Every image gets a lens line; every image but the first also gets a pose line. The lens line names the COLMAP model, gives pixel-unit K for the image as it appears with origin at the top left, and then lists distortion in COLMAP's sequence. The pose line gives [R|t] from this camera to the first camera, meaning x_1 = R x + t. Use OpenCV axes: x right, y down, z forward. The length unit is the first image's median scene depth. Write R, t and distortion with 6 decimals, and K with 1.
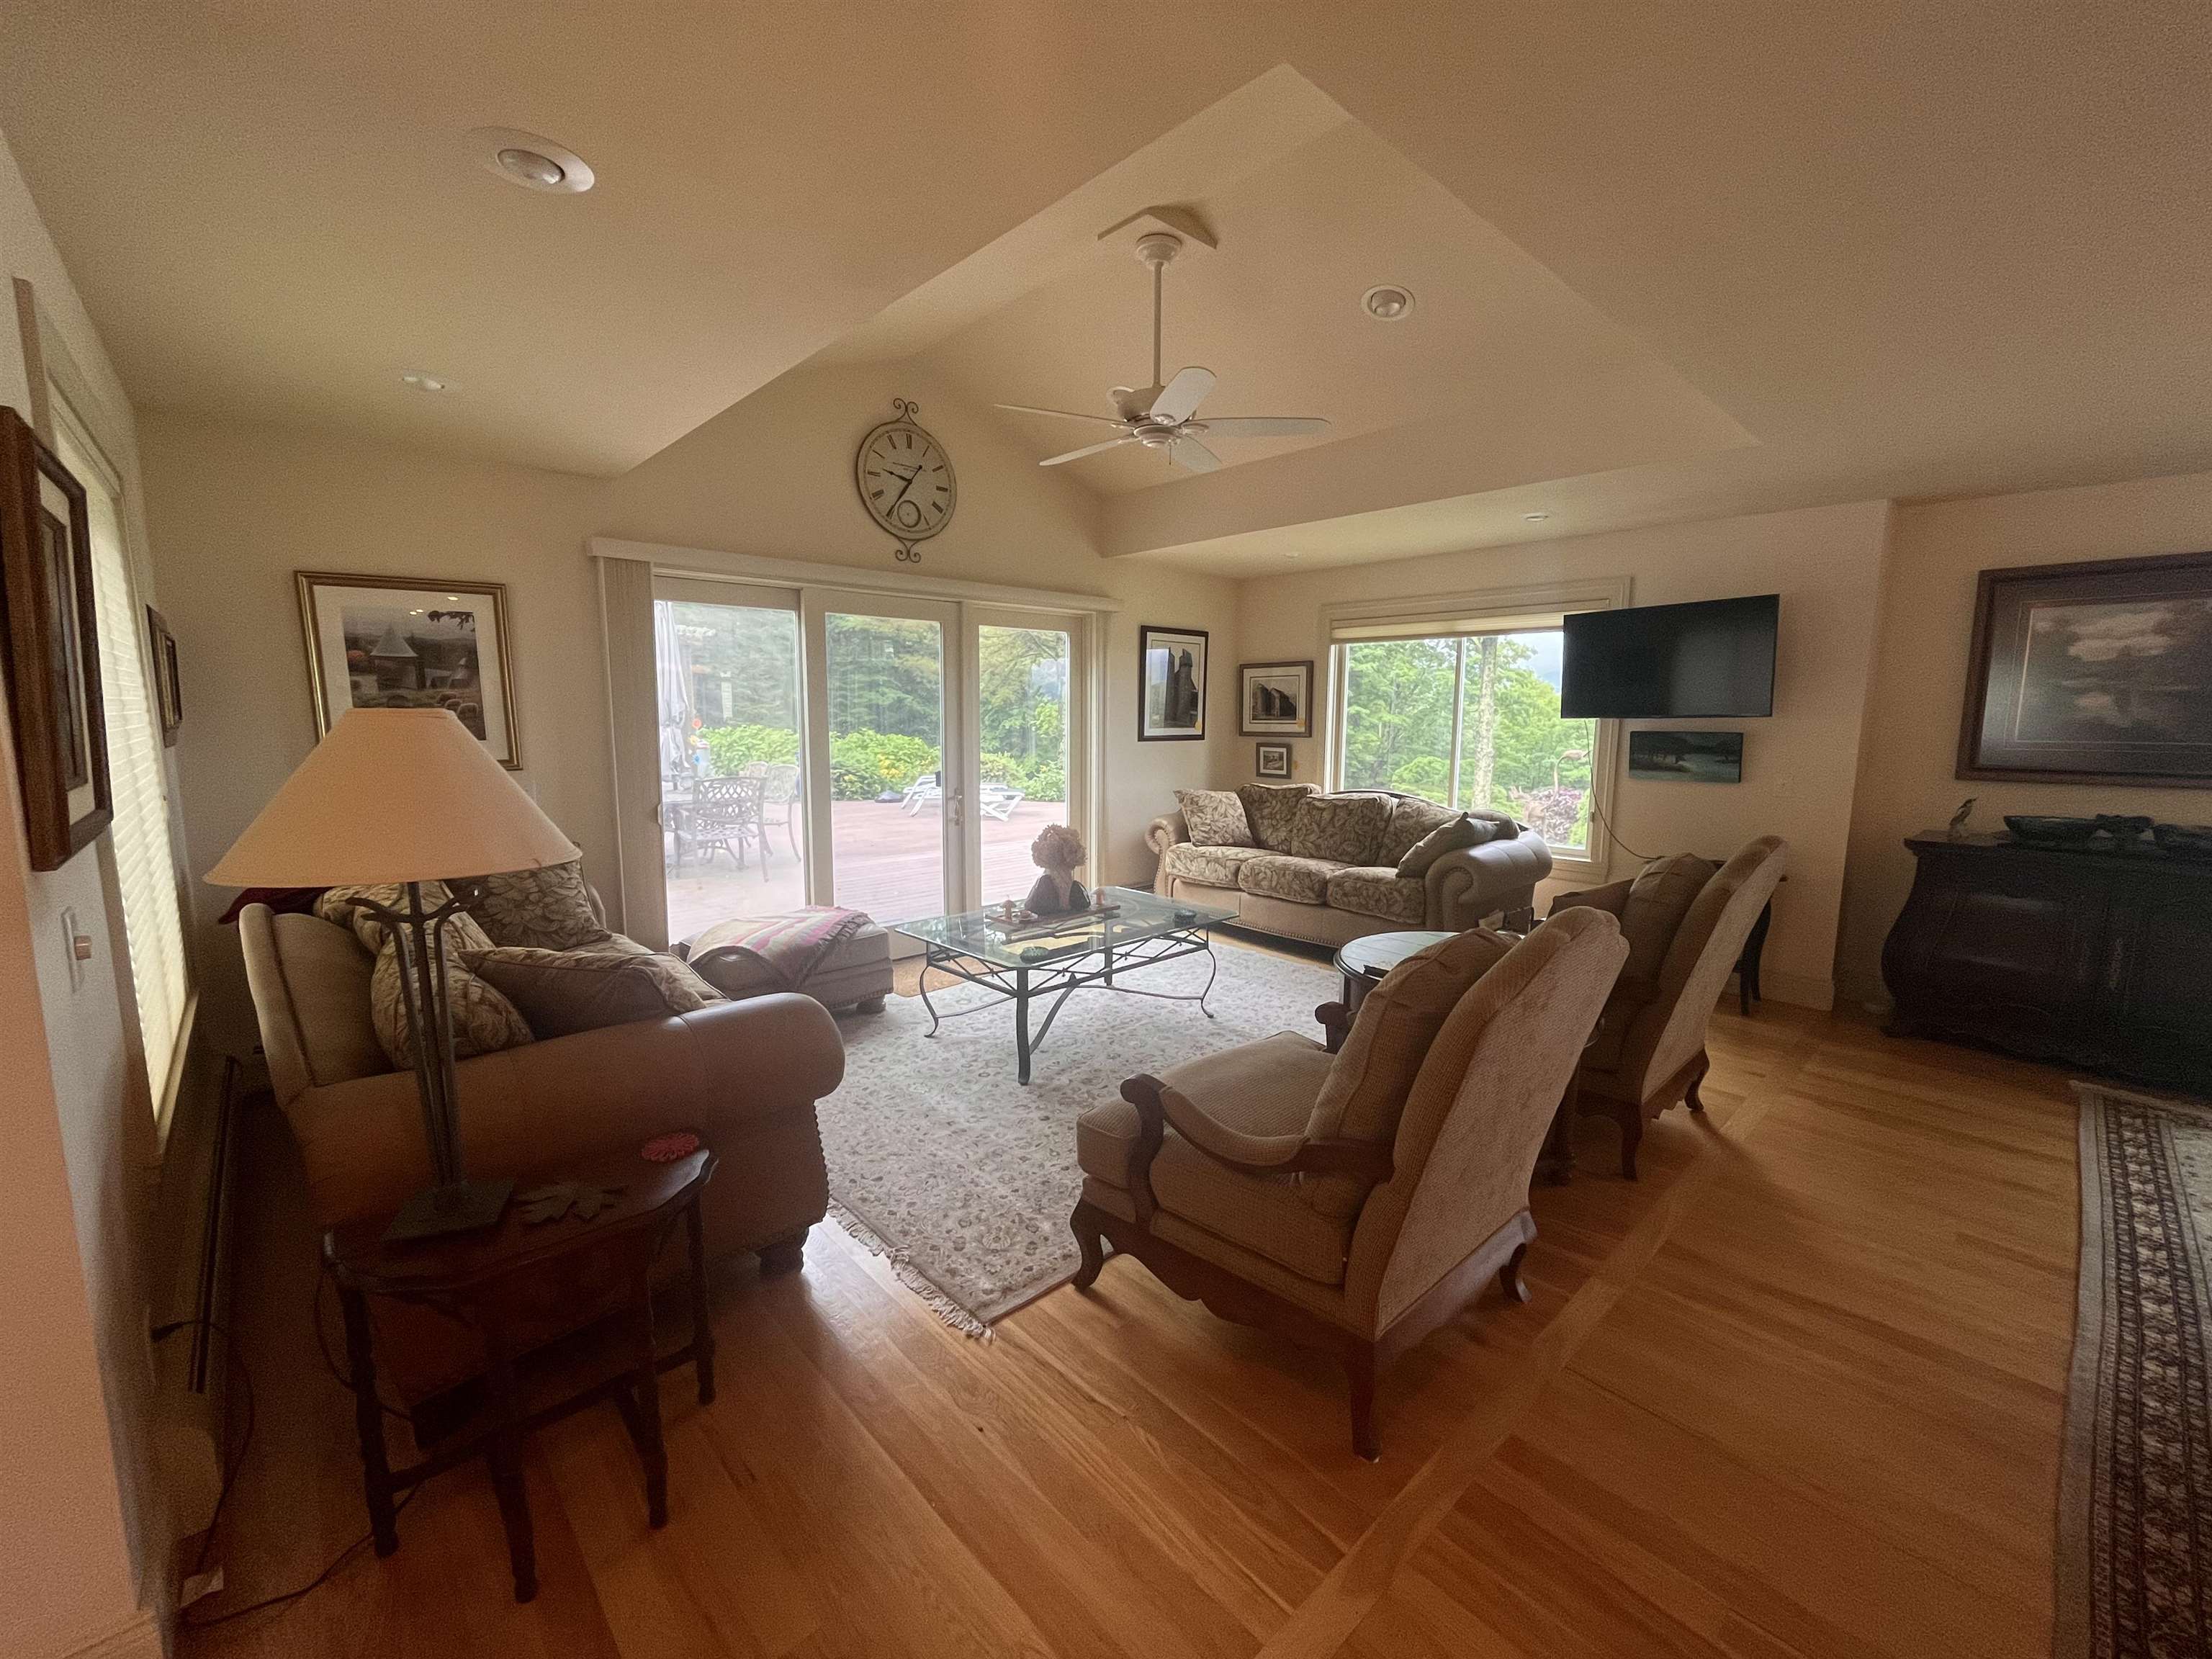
lens RADIAL K [[893.0, 0, 1100.8], [0, 893.0, 824.1], [0, 0, 1]] dist [-0.002681, 0.000025]
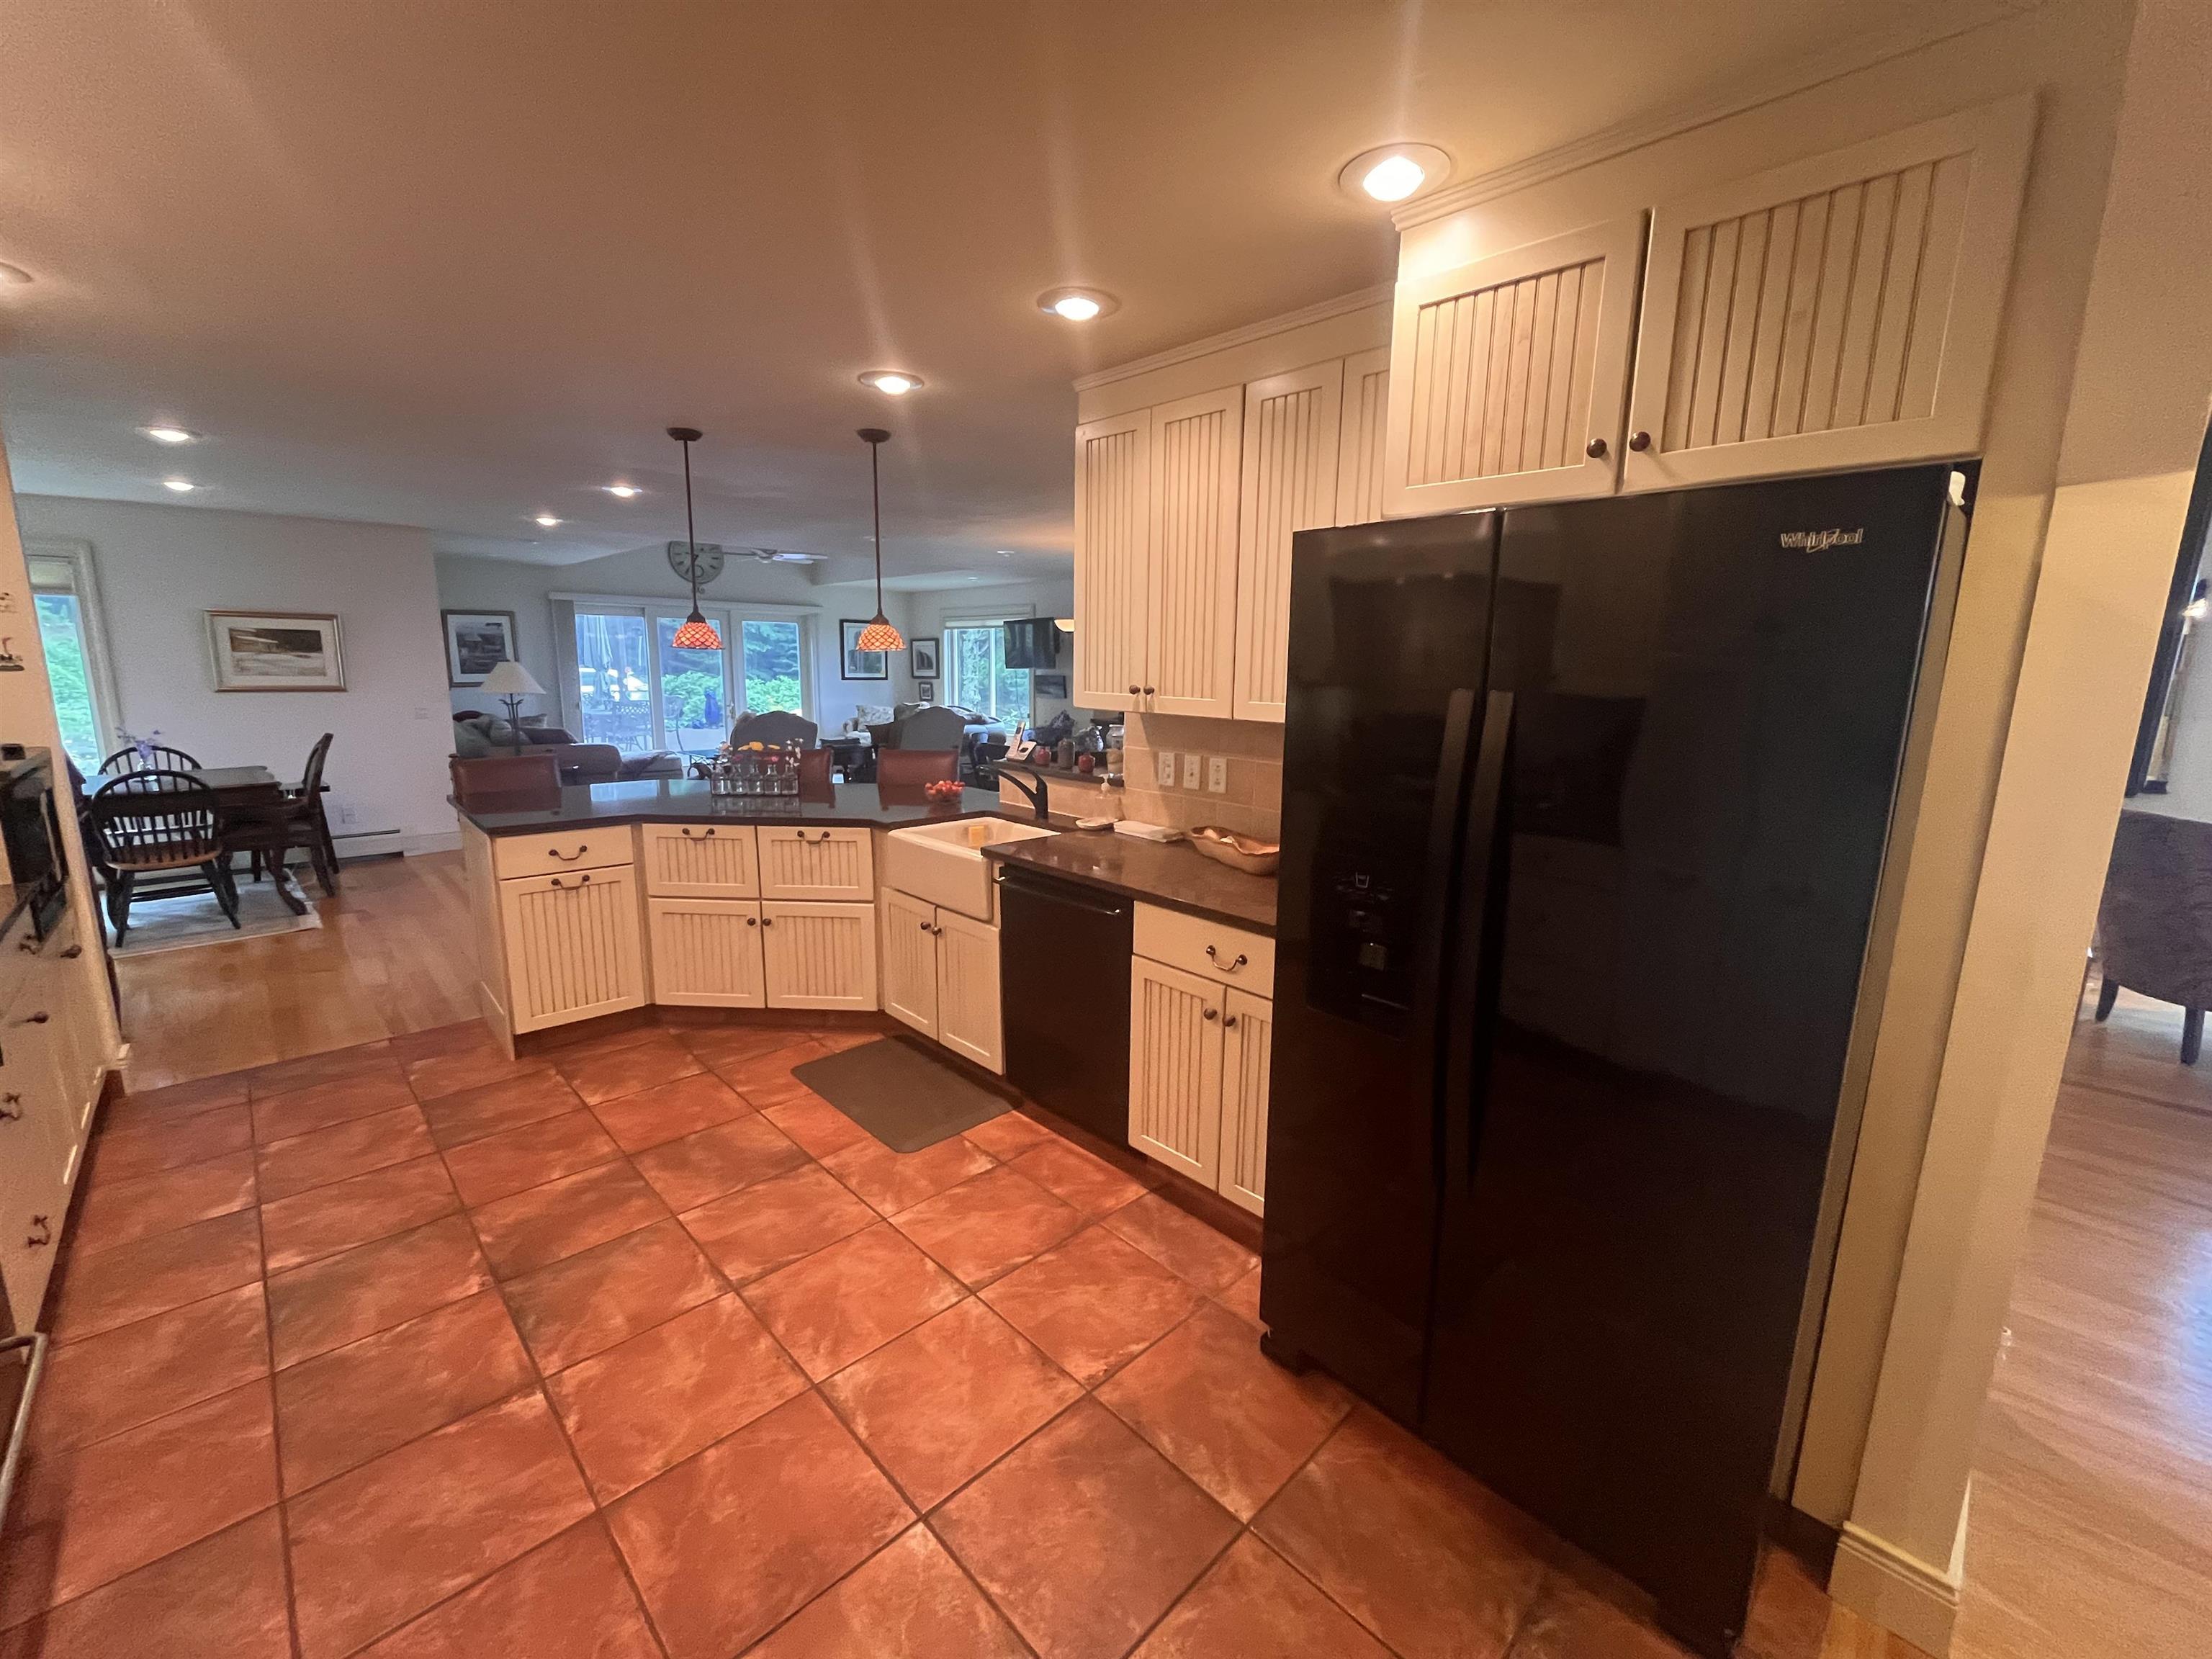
lens RADIAL K [[893.0, 0, 1105.4], [0, 893.0, 827.0], [0, 0, 1]] dist [-0.002681, 0.000025]
pose [[0.999945, 0.005403, 0.009043, 0.602900], [-0.005853, 0.998707, 0.050496, 0.125530], [-0.008758, -0.050546, 0.998683, -0.956626]]
